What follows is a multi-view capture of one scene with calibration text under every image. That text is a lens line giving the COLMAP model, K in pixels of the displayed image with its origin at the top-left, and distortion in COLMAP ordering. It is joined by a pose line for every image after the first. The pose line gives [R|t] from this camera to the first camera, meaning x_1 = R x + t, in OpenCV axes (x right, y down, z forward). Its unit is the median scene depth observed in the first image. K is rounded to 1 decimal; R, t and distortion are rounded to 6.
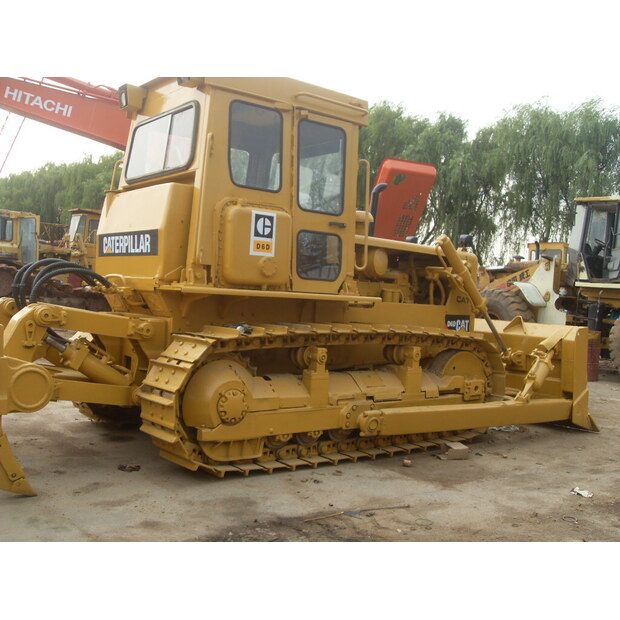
lens RADIAL K [[695.2, 0, 305.9], [0, 695.2, 307.9], [0, 0, 1]] dist [-0.184730, 0.171500]
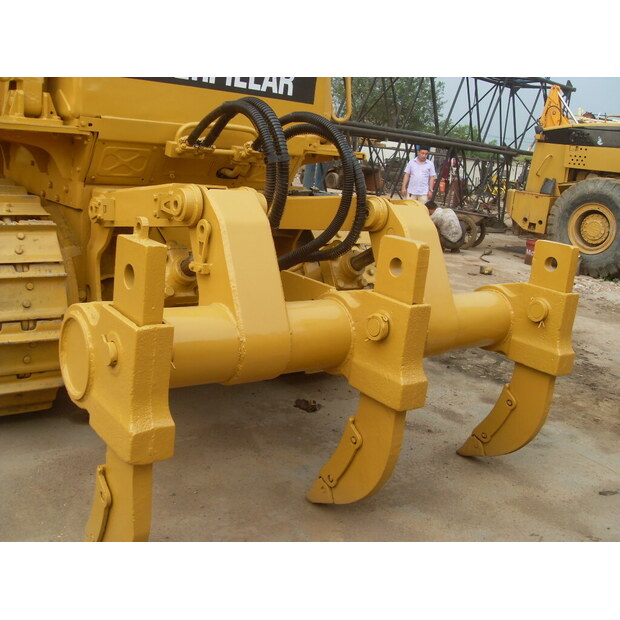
lens RADIAL K [[695.2, 0, 305.9], [0, 695.2, 307.9], [0, 0, 1]] dist [-0.184730, 0.171500]
pose [[0.016483, -0.271729, 0.962233, -0.872392], [-0.072550, 0.959502, 0.272201, -0.062537], [-0.997229, -0.074297, -0.003898, 0.932396]]
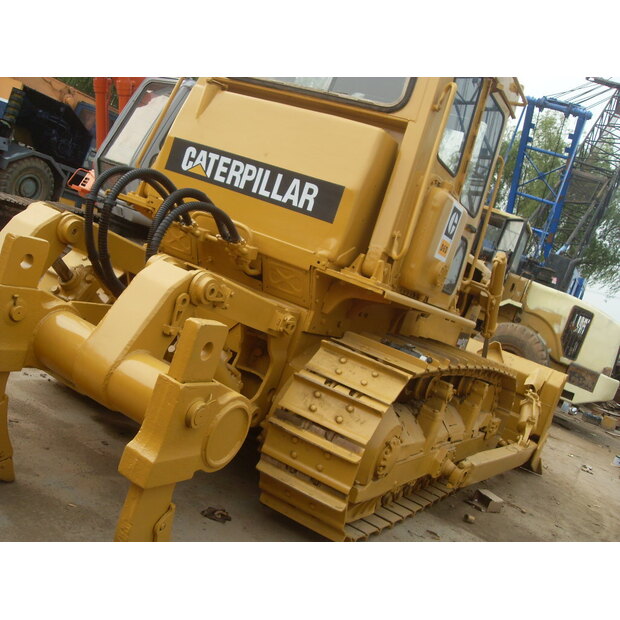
lens RADIAL K [[695.2, 0, 305.9], [0, 695.2, 307.9], [0, 0, 1]] dist [-0.184730, 0.171500]
pose [[0.880437, 0.232181, 0.413429, -0.471469], [-0.285399, 0.955774, 0.071023, -0.035338], [-0.378654, -0.180523, 0.907762, 0.347539]]
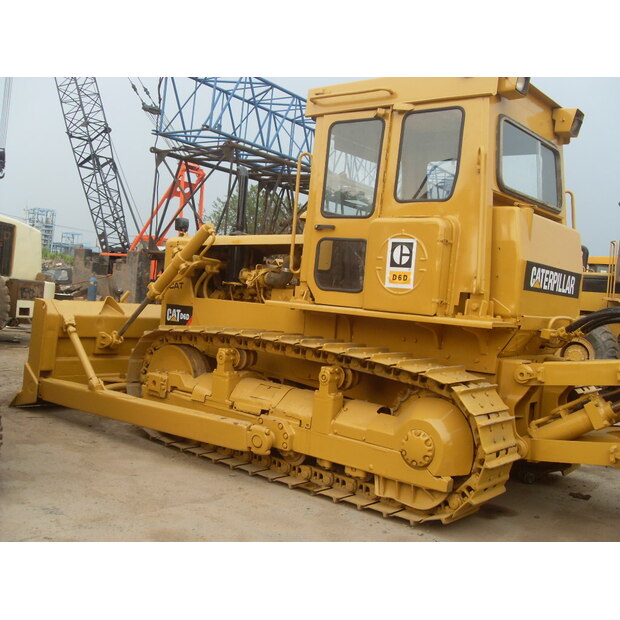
lens RADIAL K [[695.2, 0, 305.9], [0, 695.2, 307.9], [0, 0, 1]] dist [-0.184730, 0.171500]
pose [[-0.192221, -0.092181, 0.977013, -1.099698], [-0.073387, 0.994141, 0.079358, -0.107429], [-0.978604, -0.056446, -0.197860, 1.525865]]
